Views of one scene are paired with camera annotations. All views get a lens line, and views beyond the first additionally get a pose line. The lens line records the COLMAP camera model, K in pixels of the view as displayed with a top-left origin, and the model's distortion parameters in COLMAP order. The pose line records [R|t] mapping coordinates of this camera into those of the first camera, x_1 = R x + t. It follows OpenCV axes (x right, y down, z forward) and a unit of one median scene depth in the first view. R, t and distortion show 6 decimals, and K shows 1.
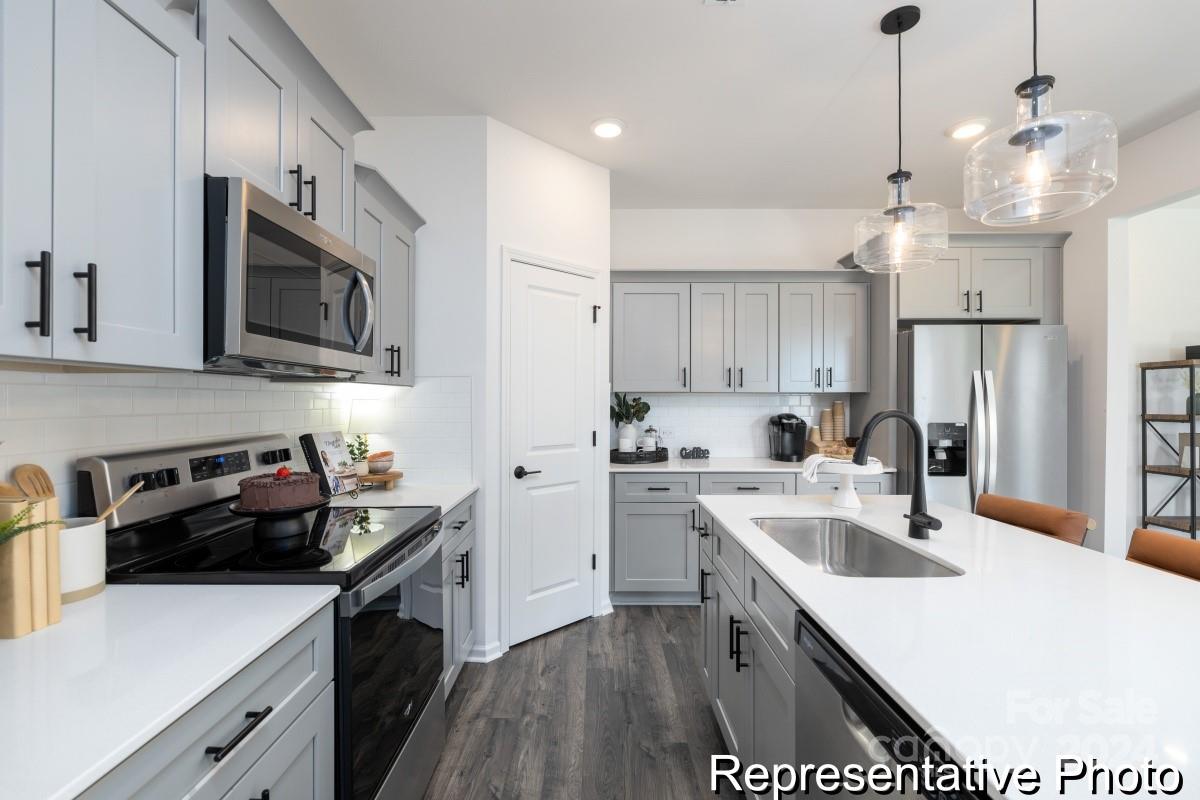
lens RADIAL K [[537.4, 0, 592.5], [0, 537.4, 400.1], [0, 0, 1]] dist [-0.008628, -0.000055]
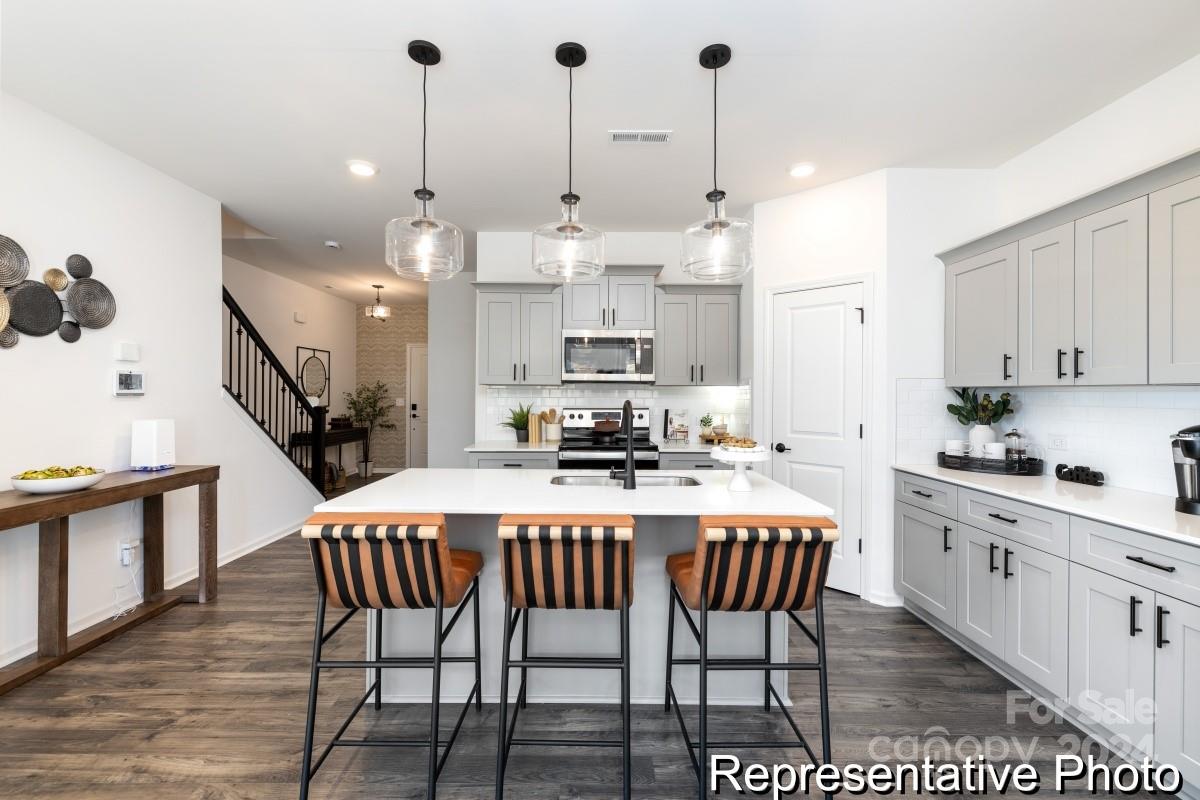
lens RADIAL K [[502.6, 0, 593.8], [0, 502.6, 392.1], [0, 0, 1]] dist [0.001305, 0.000160]
pose [[0.005421, -0.001195, -0.999985, 0.891895], [-0.007524, 0.999971, -0.001235, -0.000927], [0.999957, 0.007530, 0.005411, 0.406934]]
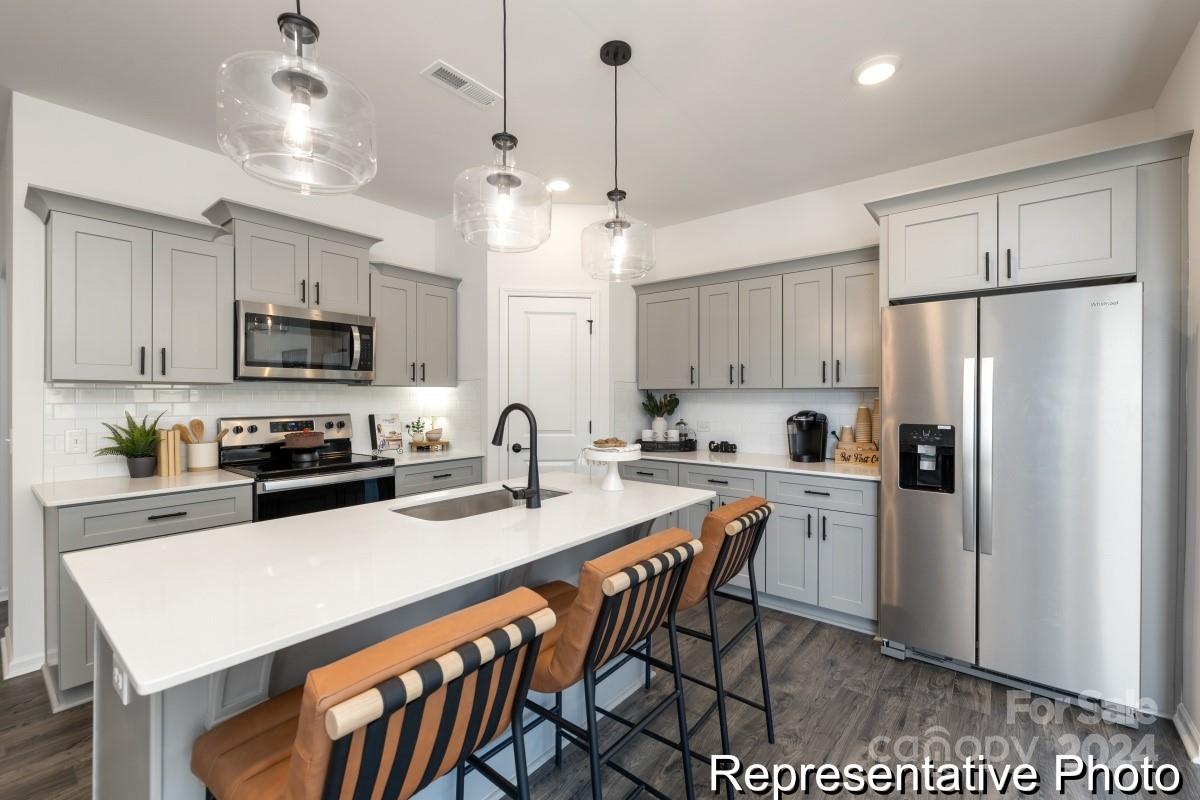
lens RADIAL K [[501.5, 0, 597.9], [0, 501.5, 395.3], [0, 0, 1]] dist [-0.003002, -0.000345]
pose [[0.782574, -0.000438, -0.622558, 0.653982], [-0.001582, 0.999995, -0.002693, 0.001209], [0.622556, 0.003092, 0.782569, 0.092739]]
